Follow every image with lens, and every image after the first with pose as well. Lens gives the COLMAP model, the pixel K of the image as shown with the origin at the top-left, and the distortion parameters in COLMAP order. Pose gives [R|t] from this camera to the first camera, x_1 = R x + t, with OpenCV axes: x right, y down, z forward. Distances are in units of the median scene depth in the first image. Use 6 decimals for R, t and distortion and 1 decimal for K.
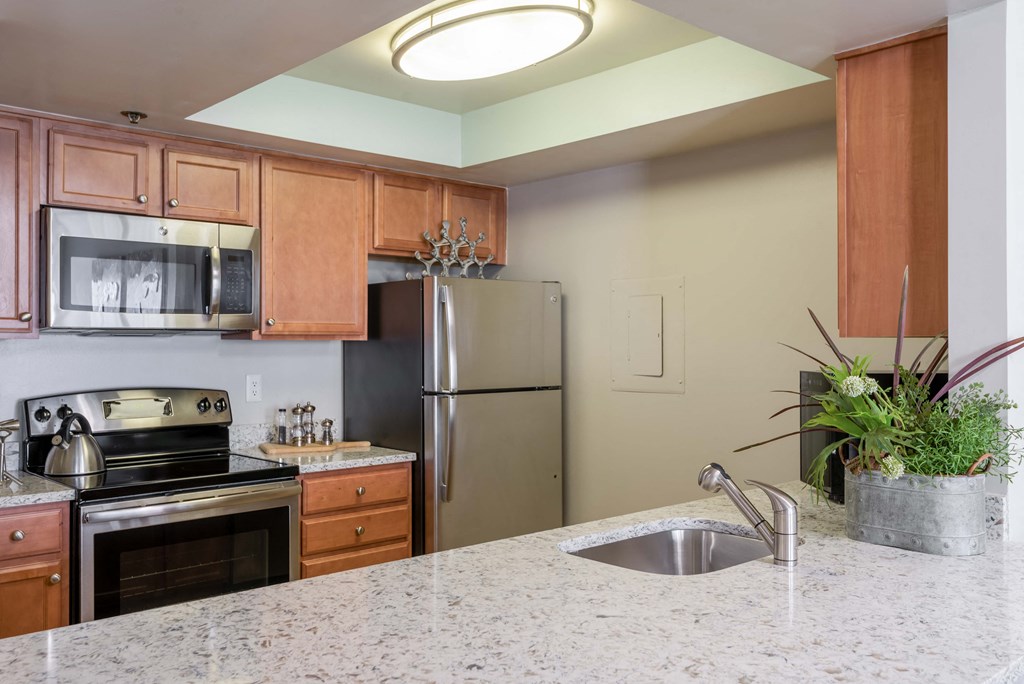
lens RADIAL K [[878.0, 0, 512.0], [0, 878.0, 342.0], [0, 0, 1]] dist [0.006884, 0.006771]
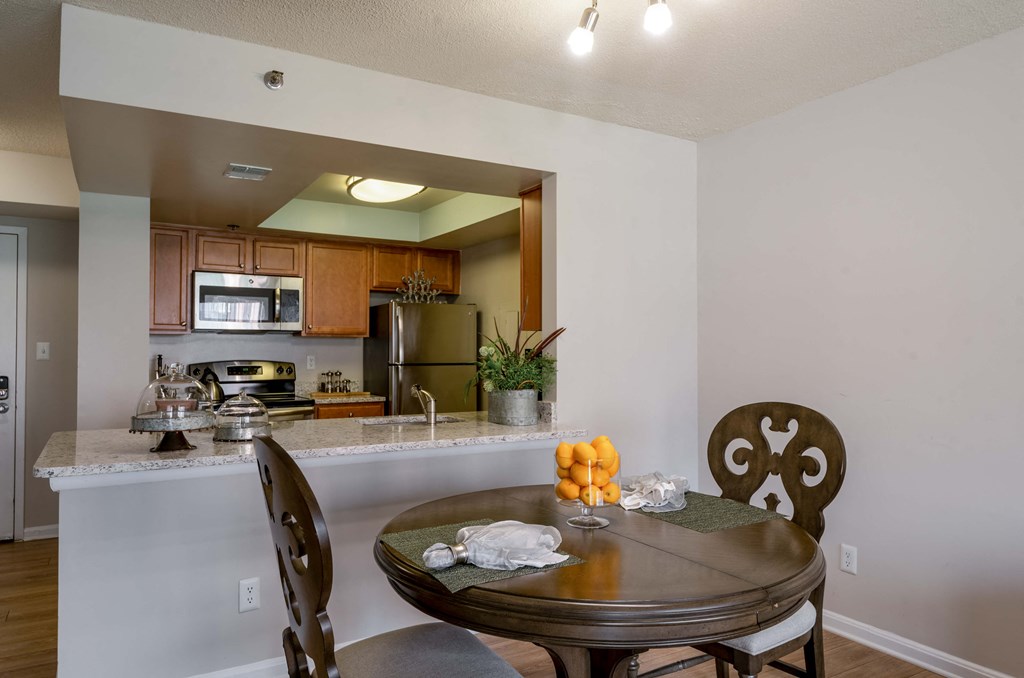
lens RADIAL K [[674.1, 0, 512.0], [0, 674.1, 339.0], [0, 0, 1]] dist [0.002040, 0.000069]
pose [[0.982210, -0.000613, -0.187782, 0.430399], [-0.002200, 0.999888, -0.014775, 0.024512], [0.187770, 0.014926, 0.982100, -0.361393]]
